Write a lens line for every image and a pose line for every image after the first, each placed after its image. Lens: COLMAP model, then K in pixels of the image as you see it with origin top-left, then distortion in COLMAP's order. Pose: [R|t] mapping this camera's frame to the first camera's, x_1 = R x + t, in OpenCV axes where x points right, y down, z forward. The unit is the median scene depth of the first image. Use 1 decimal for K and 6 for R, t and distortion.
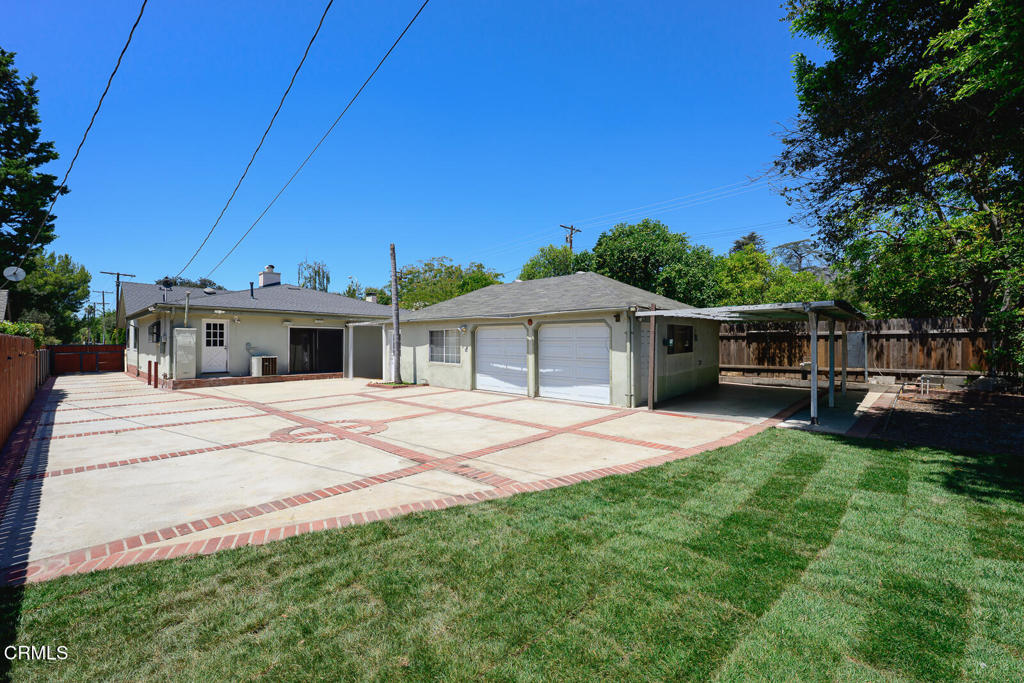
lens RADIAL K [[425.7, 0, 512.0], [0, 425.7, 341.5], [0, 0, 1]] dist [0.000025, 0.000002]
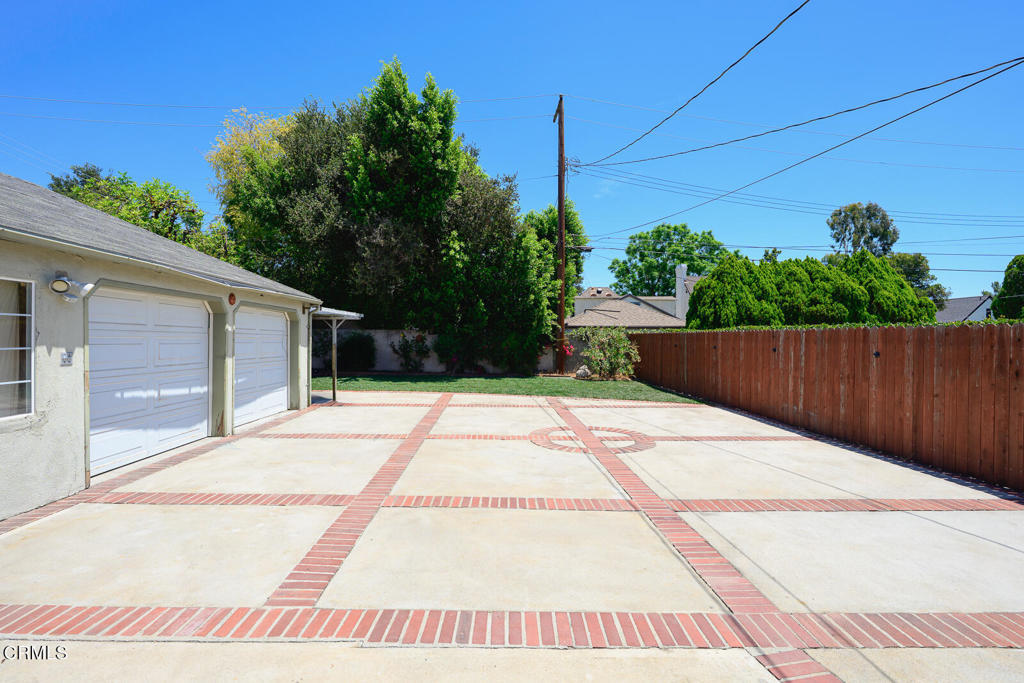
lens RADIAL K [[457.4, 0, 508.5], [0, 457.4, 342.7], [0, 0, 1]] dist [0.000248, 0.000485]
pose [[-0.716114, -0.006402, 0.697954, -0.507604], [-0.003277, 0.999978, 0.005810, 0.005279], [-0.697976, 0.001873, -0.716119, 0.948882]]
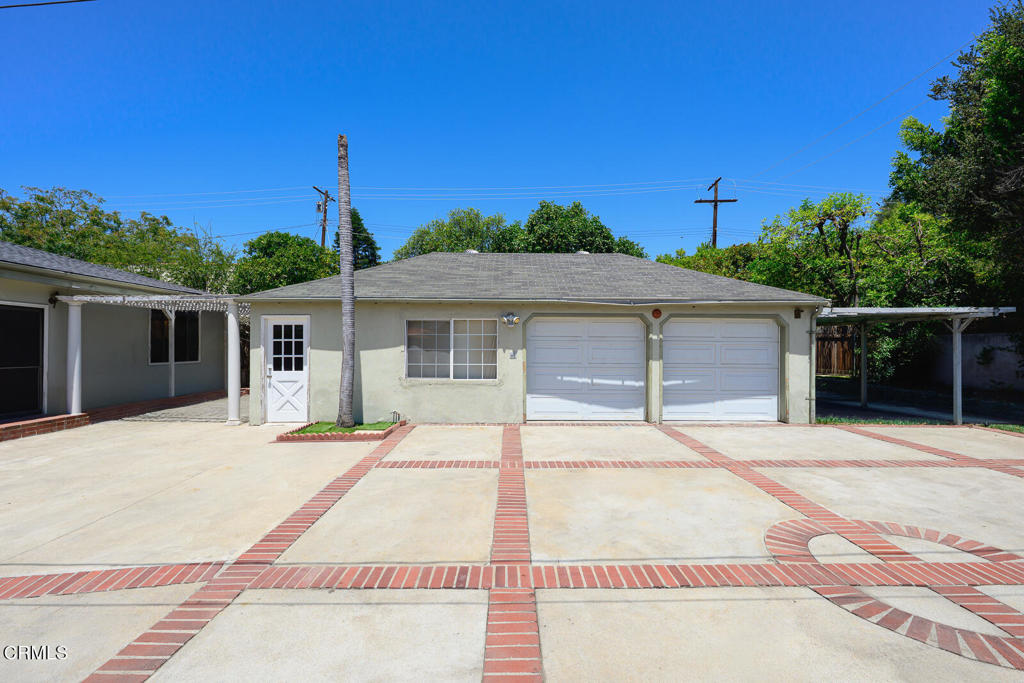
lens RADIAL K [[457.4, 0, 508.5], [0, 457.4, 342.7], [0, 0, 1]] dist [0.000248, 0.000485]
pose [[0.720366, 0.005704, 0.693570, -0.517457], [-0.004131, 0.999984, -0.003934, 0.004333], [-0.693581, -0.000031, 0.720378, 0.512467]]
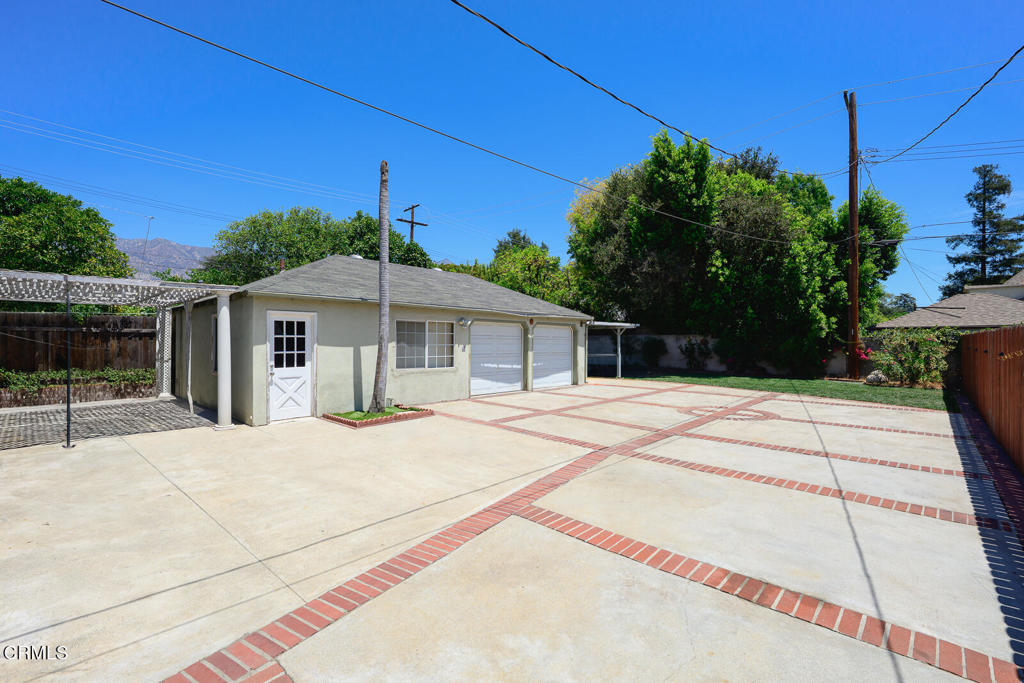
lens RADIAL K [[457.4, 0, 508.5], [0, 457.4, 342.7], [0, 0, 1]] dist [0.000248, 0.000485]
pose [[-0.015285, 0.001121, 0.999883, -0.910956], [-0.002665, 0.999996, -0.001162, 0.008009], [-0.999880, -0.002682, -0.015282, 0.869553]]
